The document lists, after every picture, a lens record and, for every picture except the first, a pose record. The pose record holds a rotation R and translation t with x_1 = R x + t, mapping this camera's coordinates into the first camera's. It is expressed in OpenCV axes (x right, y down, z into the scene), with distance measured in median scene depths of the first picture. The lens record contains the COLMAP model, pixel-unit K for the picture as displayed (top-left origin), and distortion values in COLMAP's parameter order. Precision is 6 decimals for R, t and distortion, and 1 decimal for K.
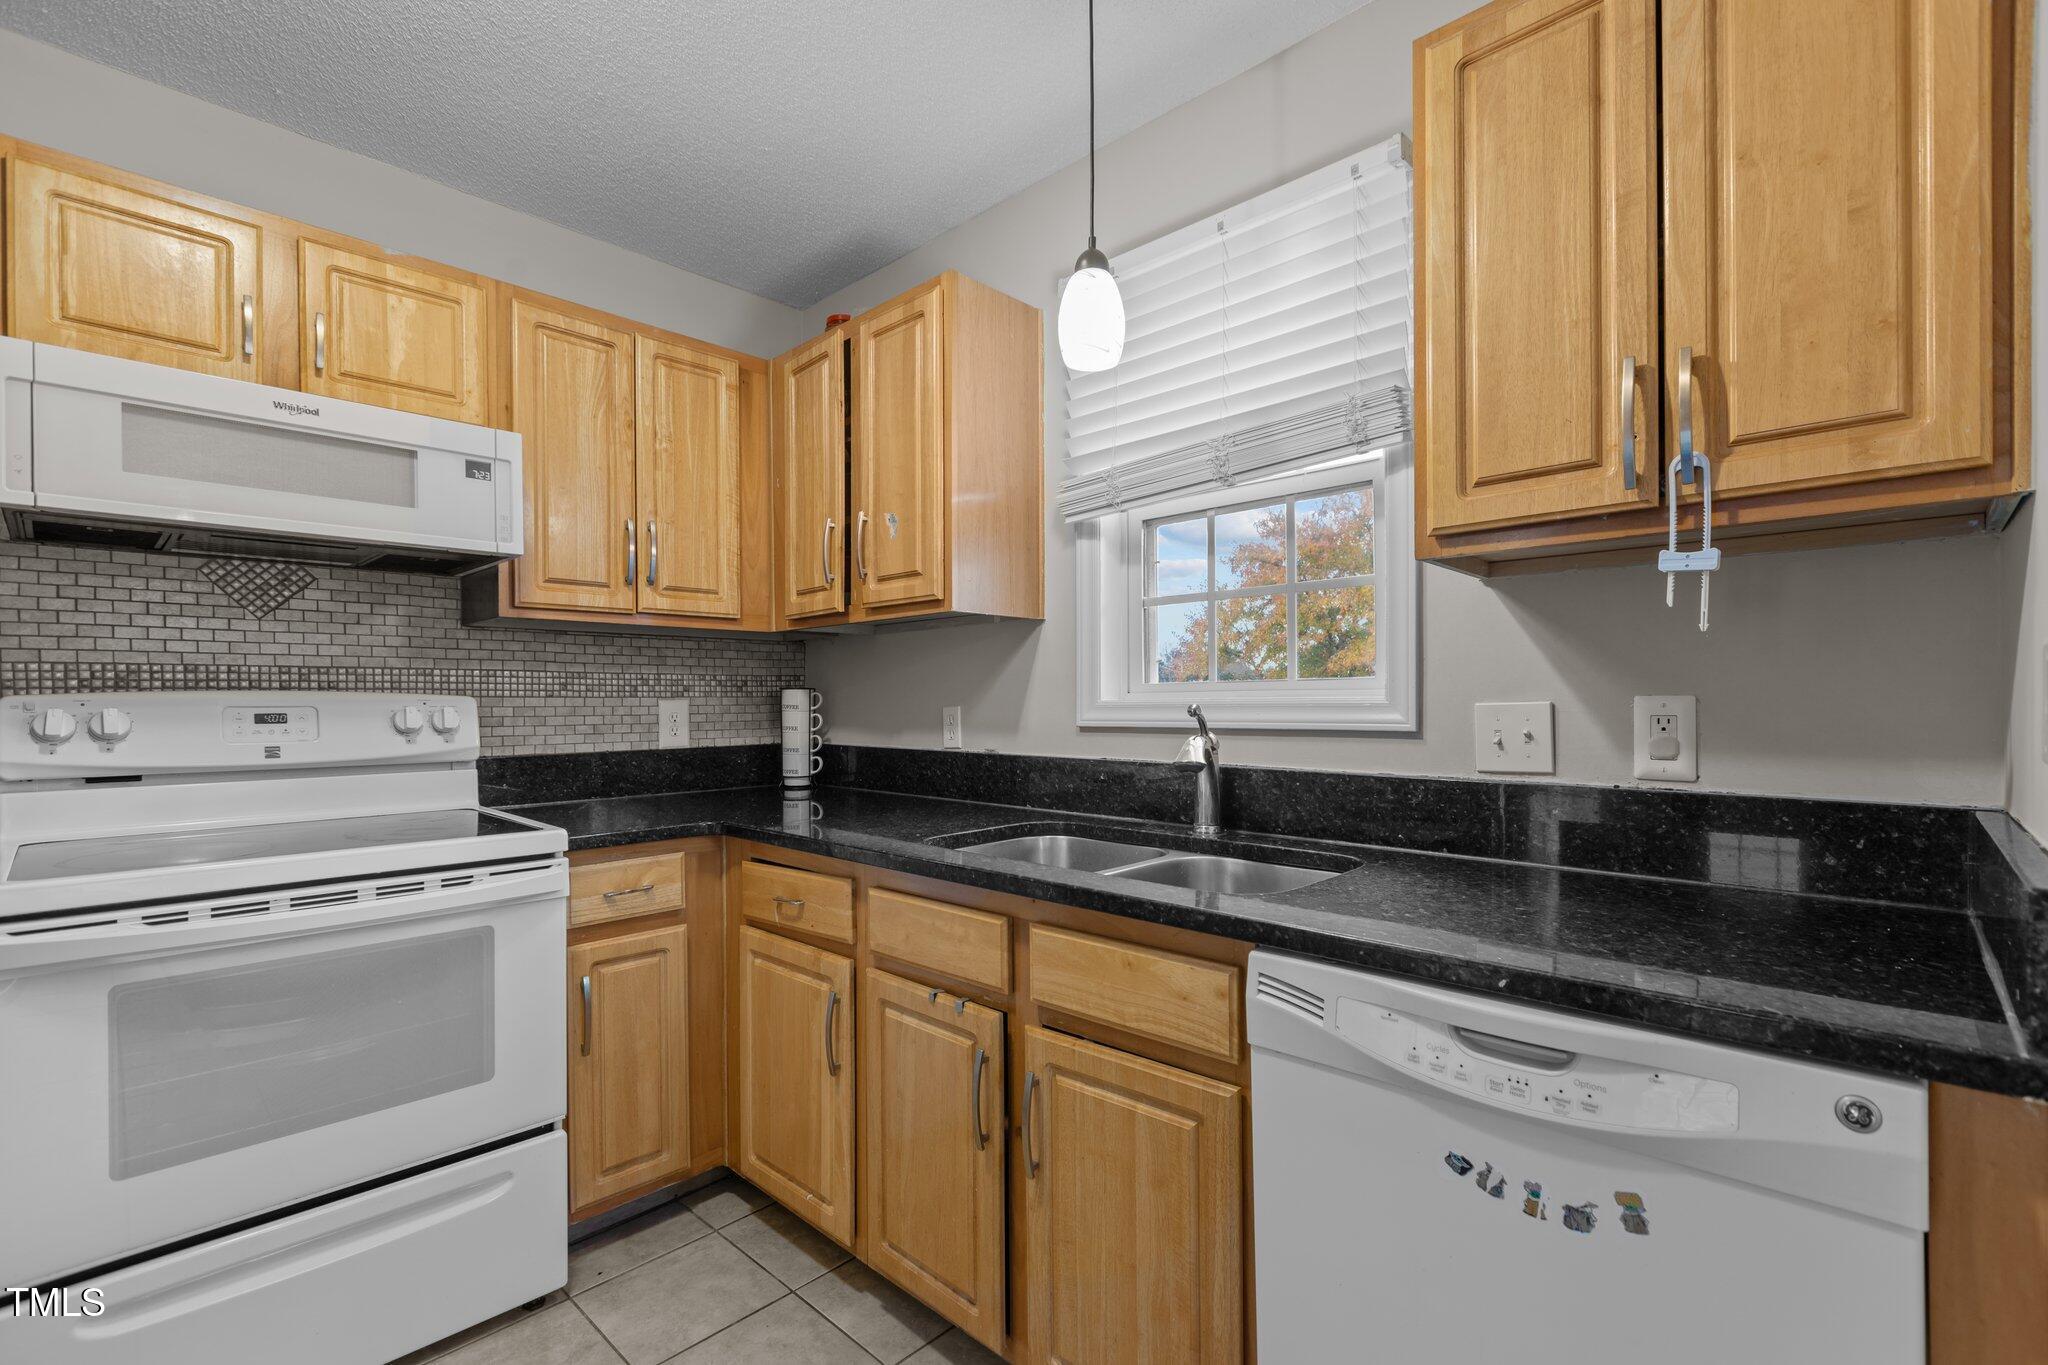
lens RADIAL K [[914.7, 0, 1032.9], [0, 914.7, 700.4], [0, 0, 1]] dist [0.003708, -0.000973]
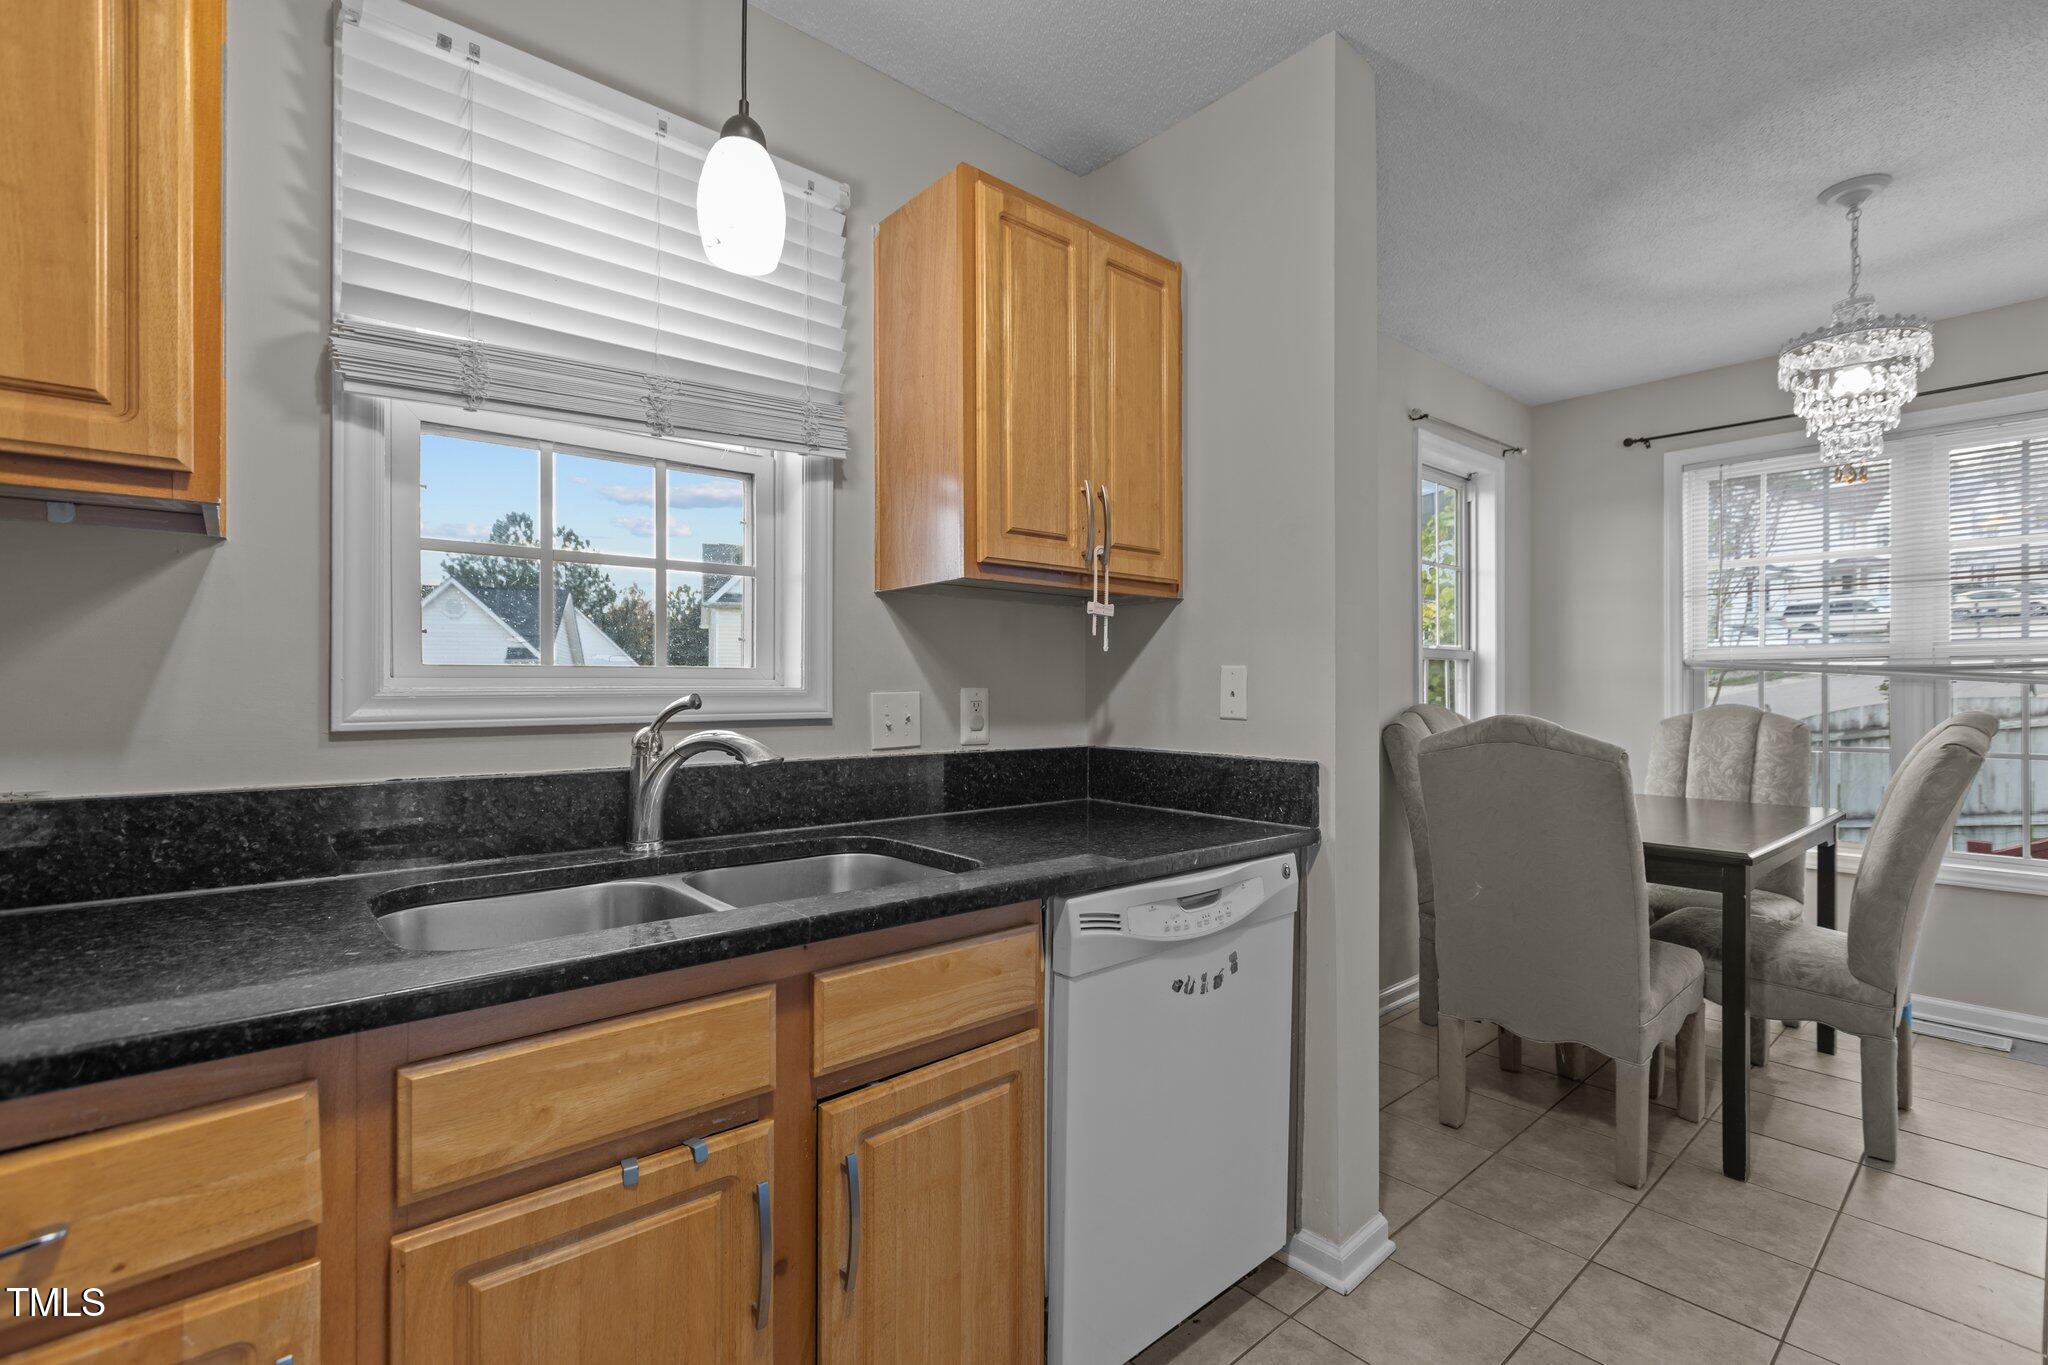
lens RADIAL K [[914.7, 0, 1032.6], [0, 914.7, 682.0], [0, 0, 1]] dist [0.003708, -0.000973]
pose [[0.094536, 0.012854, 0.995438, -0.845638], [-0.002747, 0.999916, -0.012651, 0.004290], [-0.995518, -0.001538, 0.094564, 0.825087]]
